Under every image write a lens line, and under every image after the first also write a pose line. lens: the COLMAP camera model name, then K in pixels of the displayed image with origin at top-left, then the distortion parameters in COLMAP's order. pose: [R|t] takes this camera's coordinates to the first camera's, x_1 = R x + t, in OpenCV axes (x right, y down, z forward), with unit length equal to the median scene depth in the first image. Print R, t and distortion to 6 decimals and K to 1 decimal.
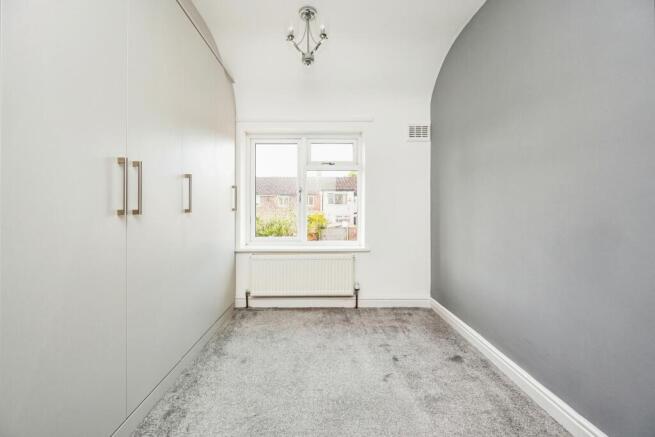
lens RADIAL K [[273.2, 0, 325.9], [0, 273.2, 206.1], [0, 0, 1]] dist [-0.000165, 0.000060]
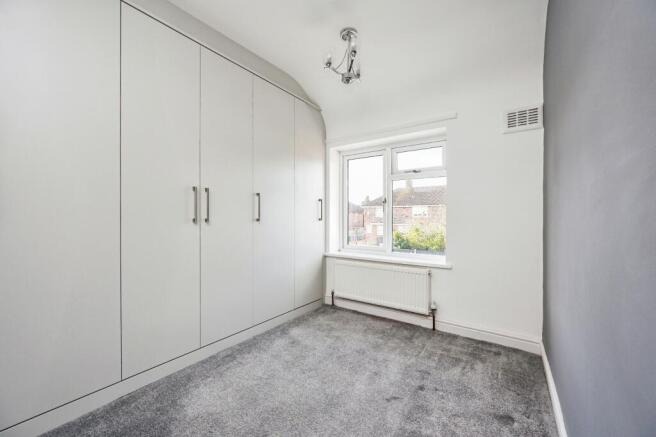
lens RADIAL K [[275.0, 0, 328.0], [0, 275.0, 218.5], [0, 0, 1]] dist [0.000110, 0.000030]
pose [[0.798502, 0.003849, -0.601980, 0.403821], [-0.000603, 0.999984, 0.005593, 0.001864], [0.601992, -0.004103, 0.798491, 0.076165]]
